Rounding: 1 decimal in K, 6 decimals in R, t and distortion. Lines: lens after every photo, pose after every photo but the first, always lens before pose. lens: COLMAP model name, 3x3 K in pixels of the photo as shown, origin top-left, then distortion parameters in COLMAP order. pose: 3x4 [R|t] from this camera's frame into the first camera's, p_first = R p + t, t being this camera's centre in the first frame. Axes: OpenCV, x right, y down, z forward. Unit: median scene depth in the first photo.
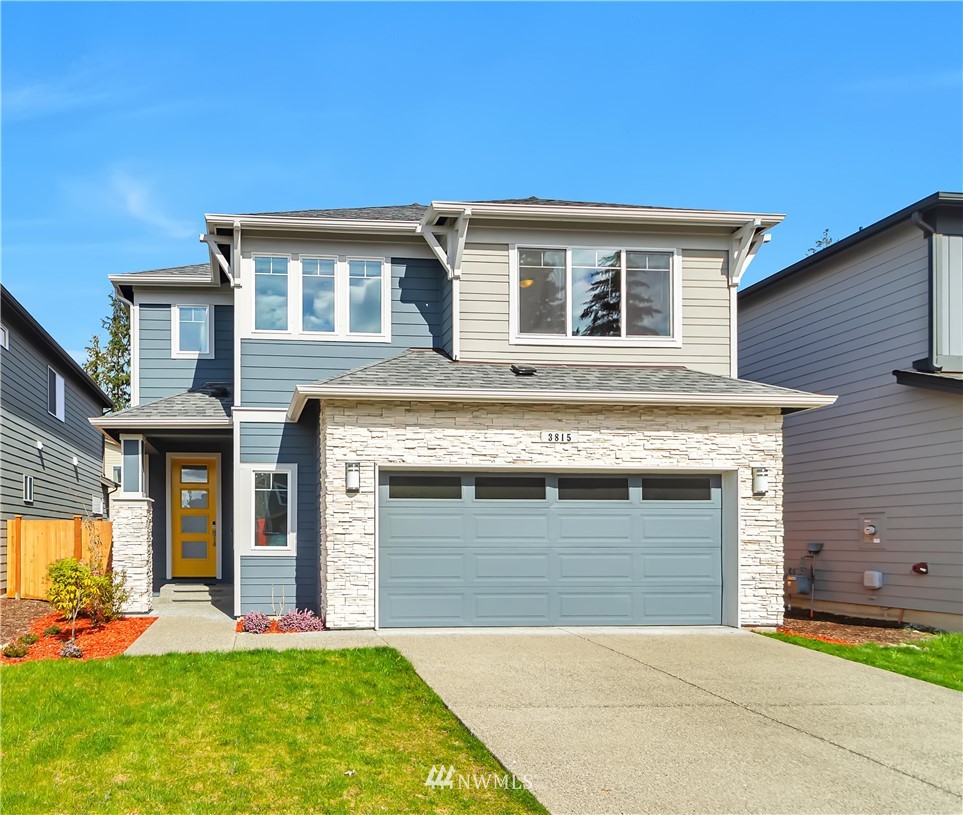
lens RADIAL K [[836.2, 0, 482.2], [0, 836.2, 409.2], [0, 0, 1]] dist [-0.015723, 0.018594]
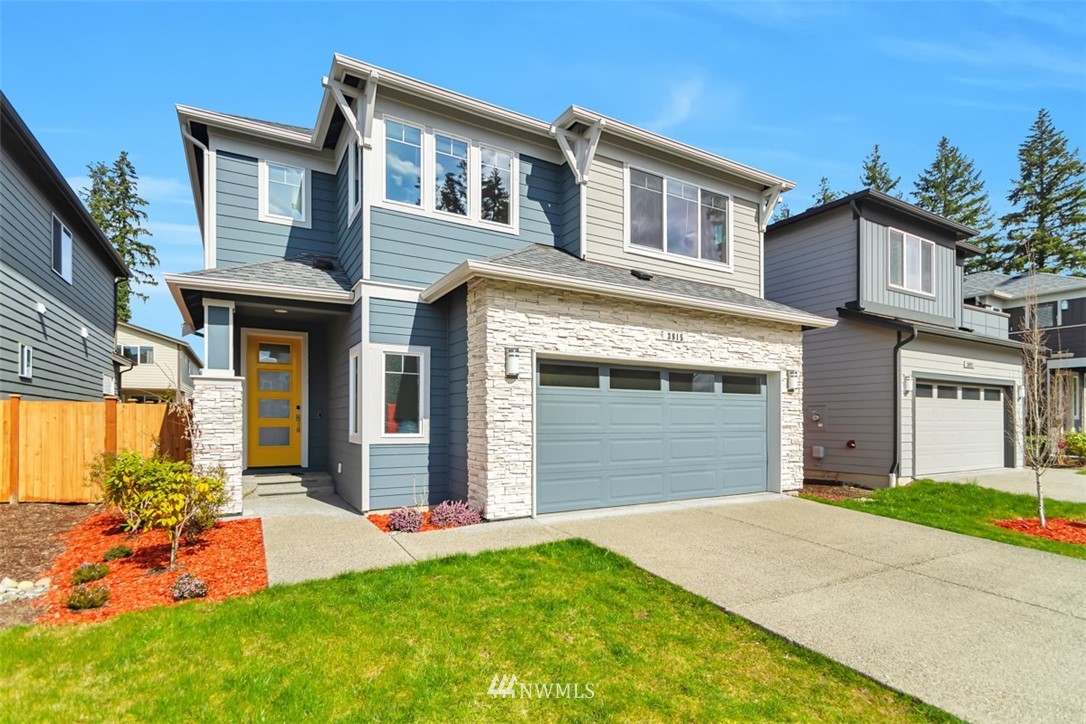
lens RADIAL K [[511.1, 0, 541.9], [0, 511.1, 361.2], [0, 0, 1]] dist [0.002119, -0.001388]
pose [[0.910946, 0.048086, 0.409713, -0.339663], [-0.066732, 0.997279, 0.031326, 0.054289], [-0.407092, -0.055877, 0.911676, 0.411427]]
